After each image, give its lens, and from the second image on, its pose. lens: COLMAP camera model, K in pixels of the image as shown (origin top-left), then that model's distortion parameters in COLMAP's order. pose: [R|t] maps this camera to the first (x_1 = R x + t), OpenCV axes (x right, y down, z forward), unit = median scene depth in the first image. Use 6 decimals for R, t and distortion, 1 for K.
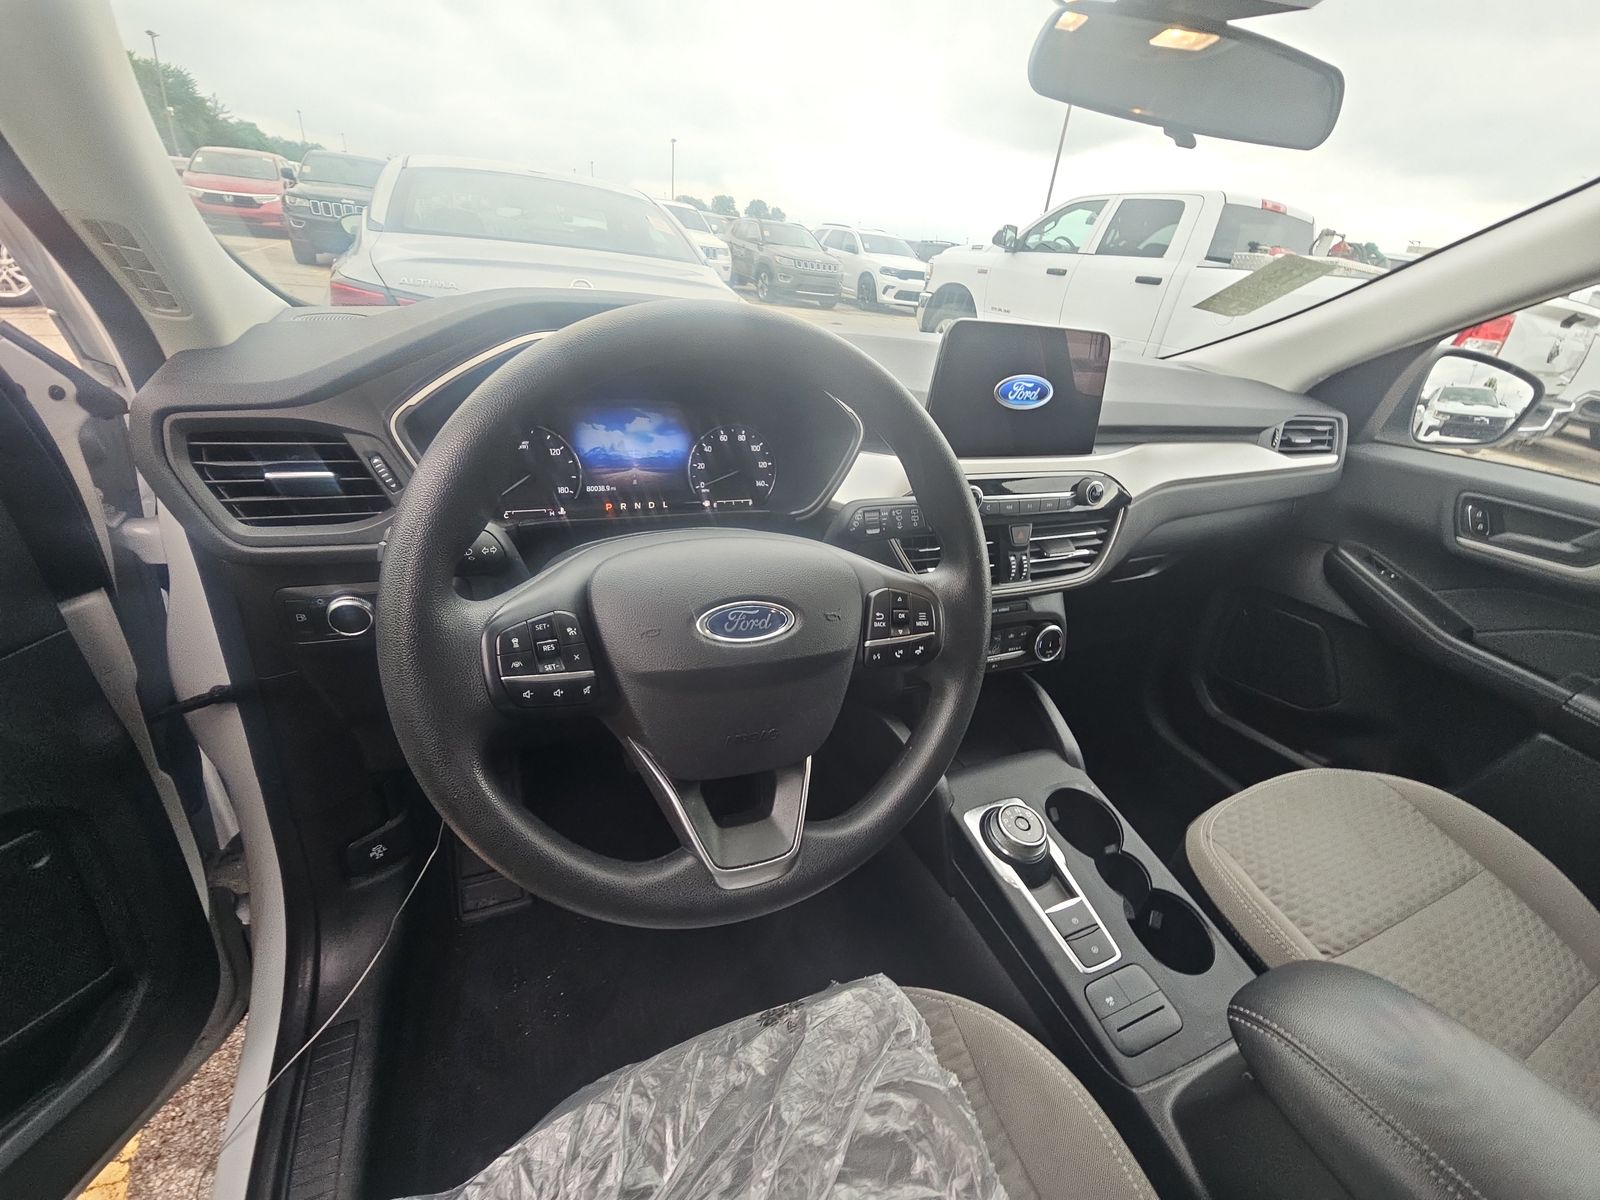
lens RADIAL K [[644.2, 0, 805.8], [0, 644.2, 598.5], [0, 0, 1]] dist [-0.002147, -0.003940]
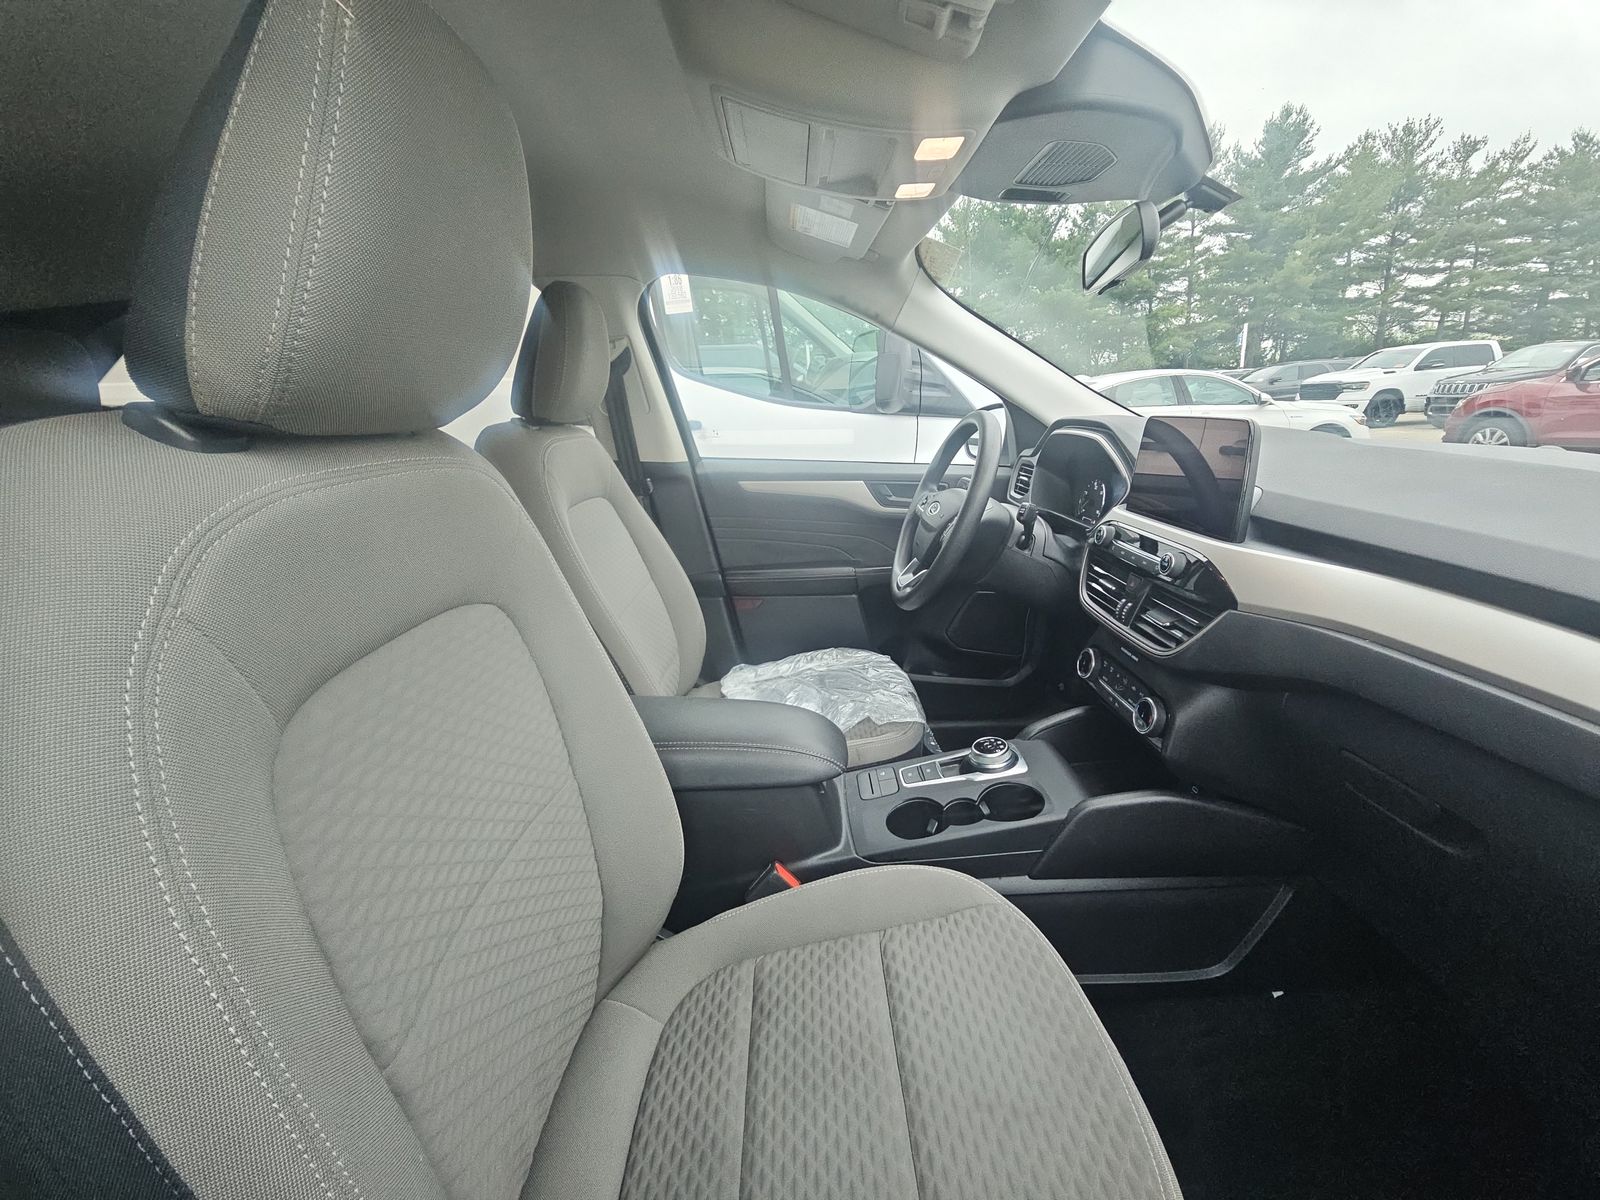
lens RADIAL K [[644.2, 0, 805.8], [0, 644.2, 598.5], [0, 0, 1]] dist [-0.002147, -0.003940]
pose [[-0.404574, 0.187834, -0.895008, 1.786499], [-0.407065, 0.839391, 0.360169, -0.279770], [0.818913, 0.510041, -0.263135, 0.918184]]
